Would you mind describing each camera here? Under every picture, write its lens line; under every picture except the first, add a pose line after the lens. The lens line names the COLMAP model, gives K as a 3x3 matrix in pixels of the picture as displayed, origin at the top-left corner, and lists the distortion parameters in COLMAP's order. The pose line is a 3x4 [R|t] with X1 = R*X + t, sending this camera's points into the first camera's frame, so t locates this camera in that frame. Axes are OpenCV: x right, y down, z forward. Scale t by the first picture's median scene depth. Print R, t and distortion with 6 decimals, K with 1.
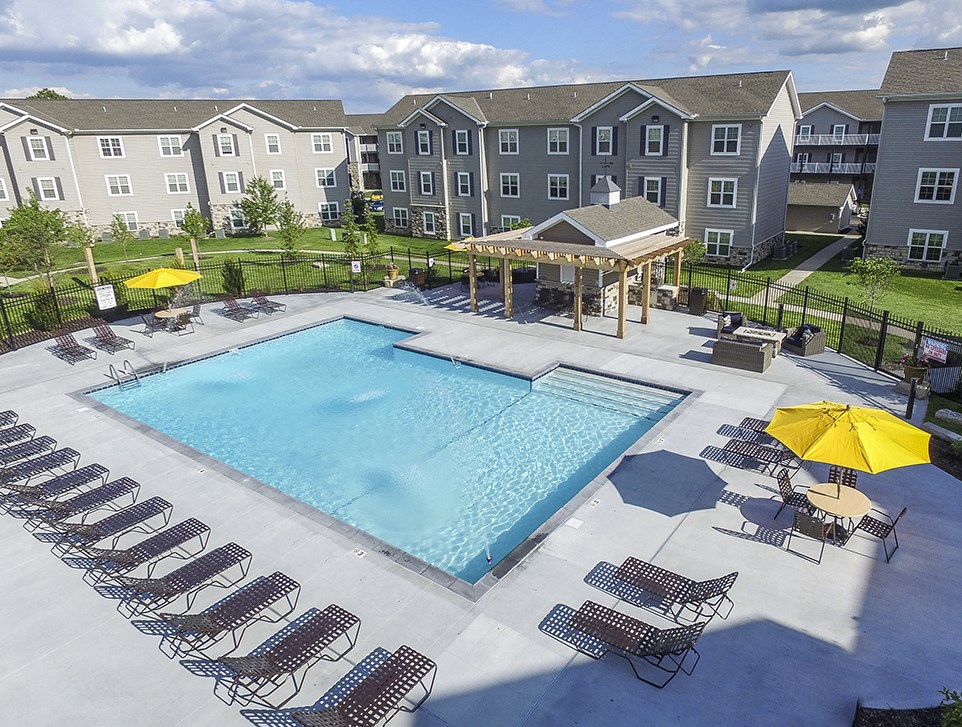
lens RADIAL K [[605.1, 0, 481.0], [0, 605.1, 363.5], [0, 0, 1]] dist [0.026489, -0.000281]
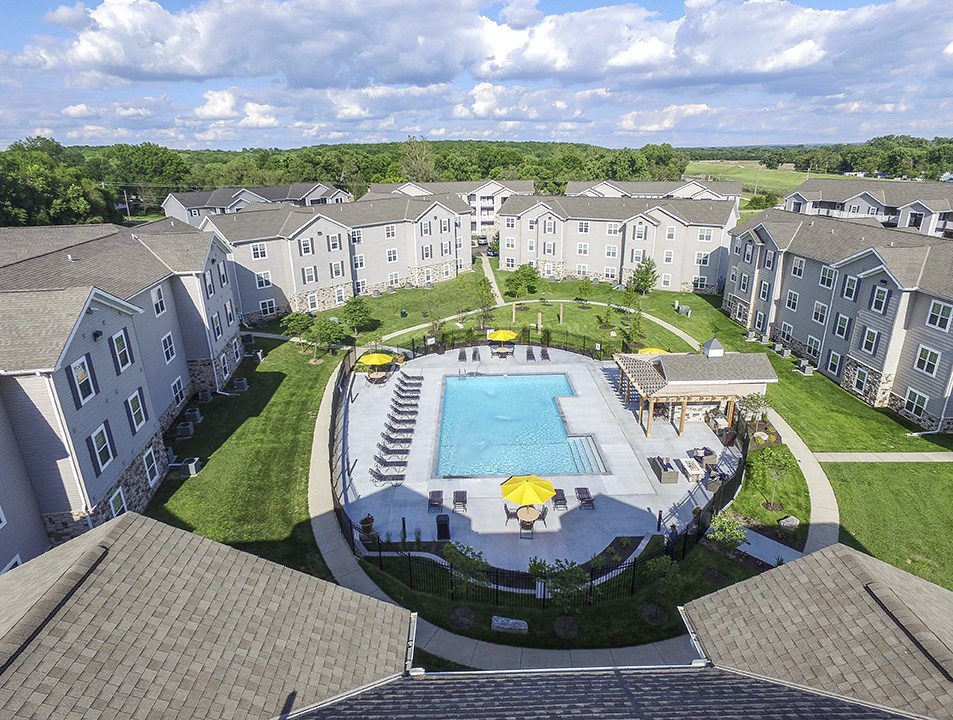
lens RADIAL K [[599.4, 0, 476.5], [0, 599.4, 360.0], [0, 0, 1]] dist [0.026489, -0.000281]
pose [[0.577583, 0.285961, -0.764607, 0.639049], [-0.246214, 0.954044, 0.170820, -0.226191], [0.778316, 0.089594, 0.621447, -0.248608]]
